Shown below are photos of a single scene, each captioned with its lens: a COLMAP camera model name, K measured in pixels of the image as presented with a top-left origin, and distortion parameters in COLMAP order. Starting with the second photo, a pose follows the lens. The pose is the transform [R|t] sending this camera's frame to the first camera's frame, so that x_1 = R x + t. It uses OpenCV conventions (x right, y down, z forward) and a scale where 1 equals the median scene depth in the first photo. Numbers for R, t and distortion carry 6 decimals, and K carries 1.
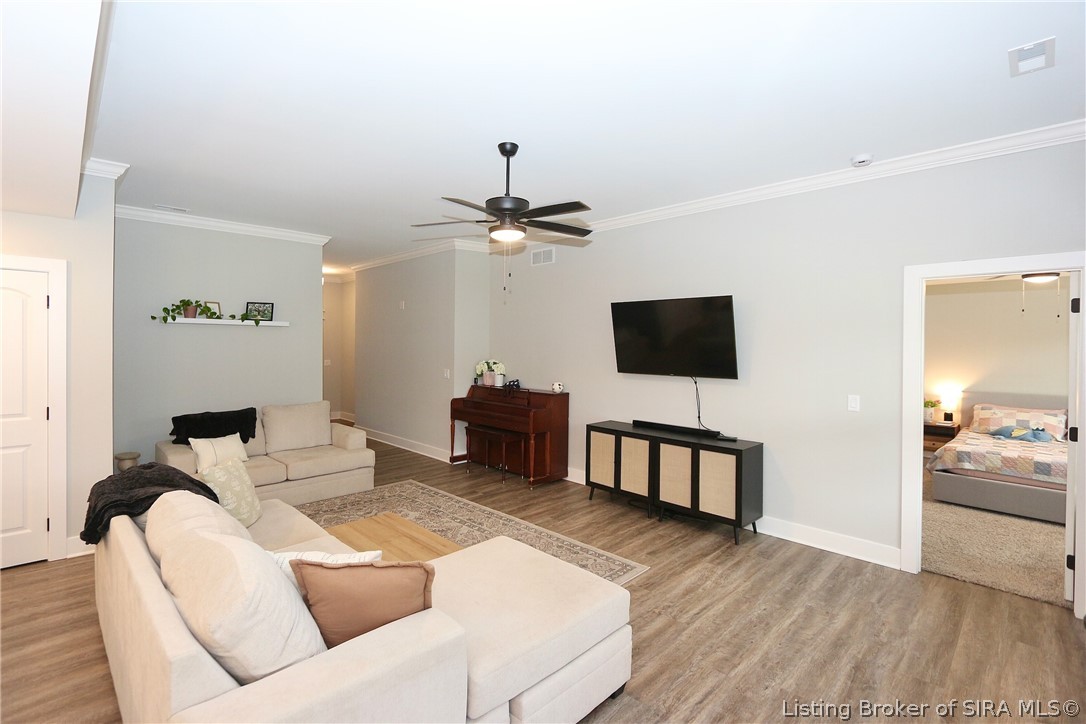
lens RADIAL K [[497.8, 0, 544.7], [0, 497.8, 355.4], [0, 0, 1]] dist [-0.002051, -0.000087]
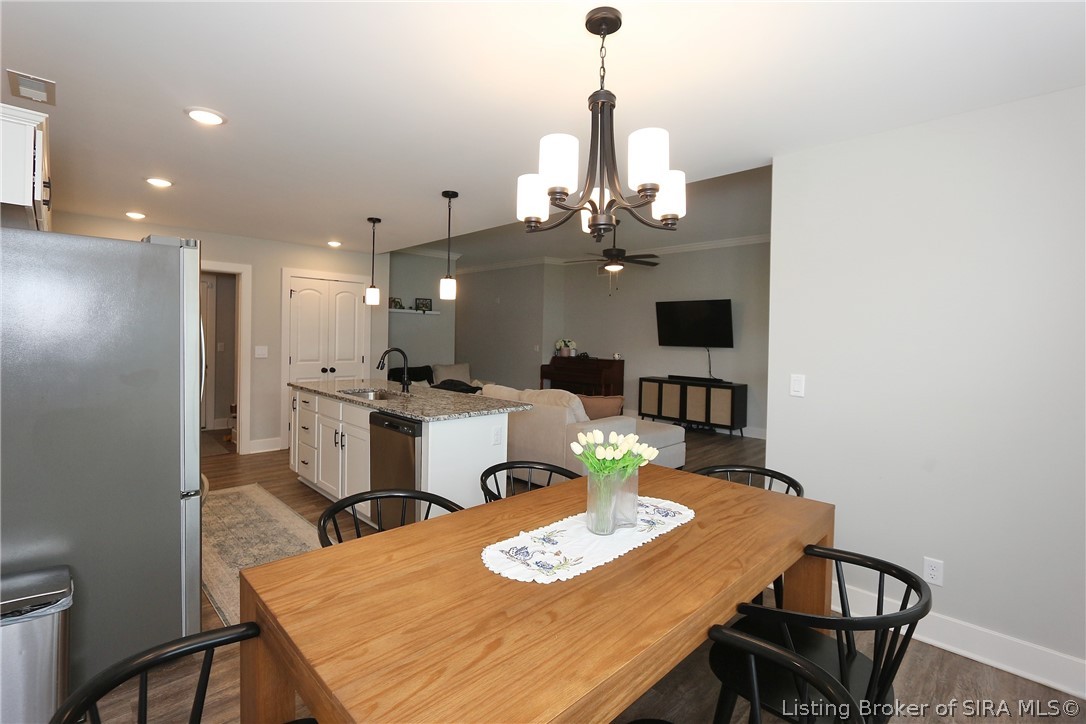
lens RADIAL K [[497.8, 0, 543.6], [0, 497.8, 356.3], [0, 0, 1]] dist [-0.002051, -0.000087]
pose [[0.999919, 0.011464, -0.005598, -0.241708], [-0.011370, 0.999798, 0.016570, 0.052276], [0.005787, -0.016505, 0.999847, -0.677949]]
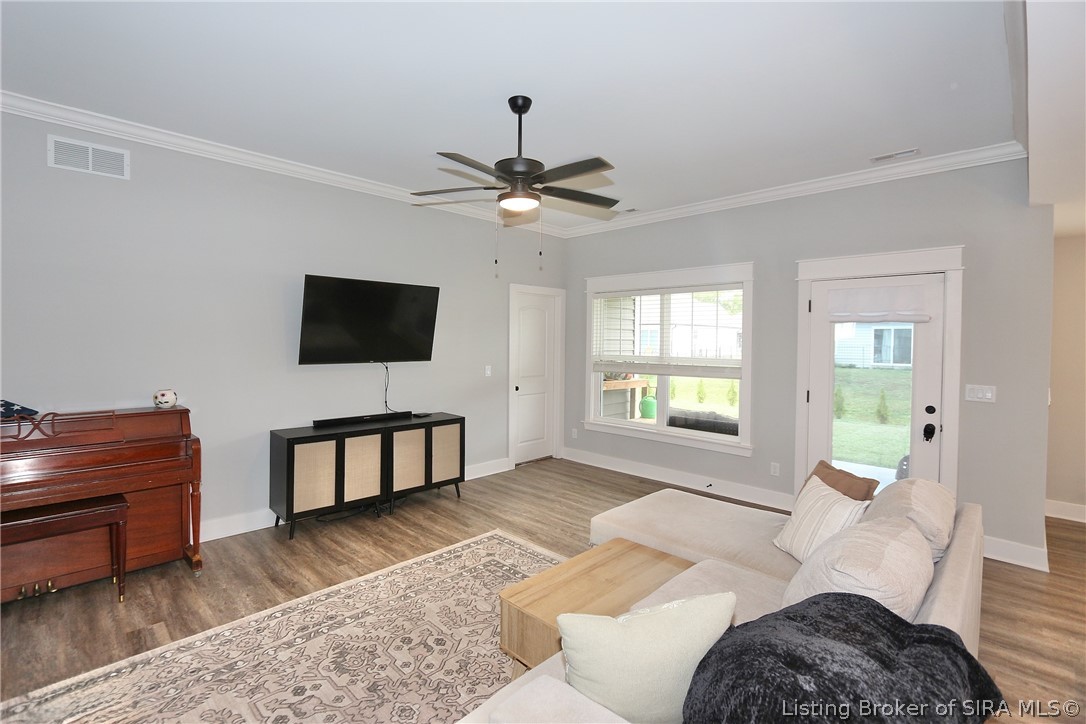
lens RADIAL K [[497.8, 0, 517.8], [0, 497.8, 341.1], [0, 0, 1]] dist [-0.002051, -0.000087]
pose [[0.017250, -0.009196, 0.999809, -0.704913], [0.011856, 0.999889, 0.008992, -0.005089], [-0.999781, 0.011699, 0.017357, 0.724354]]
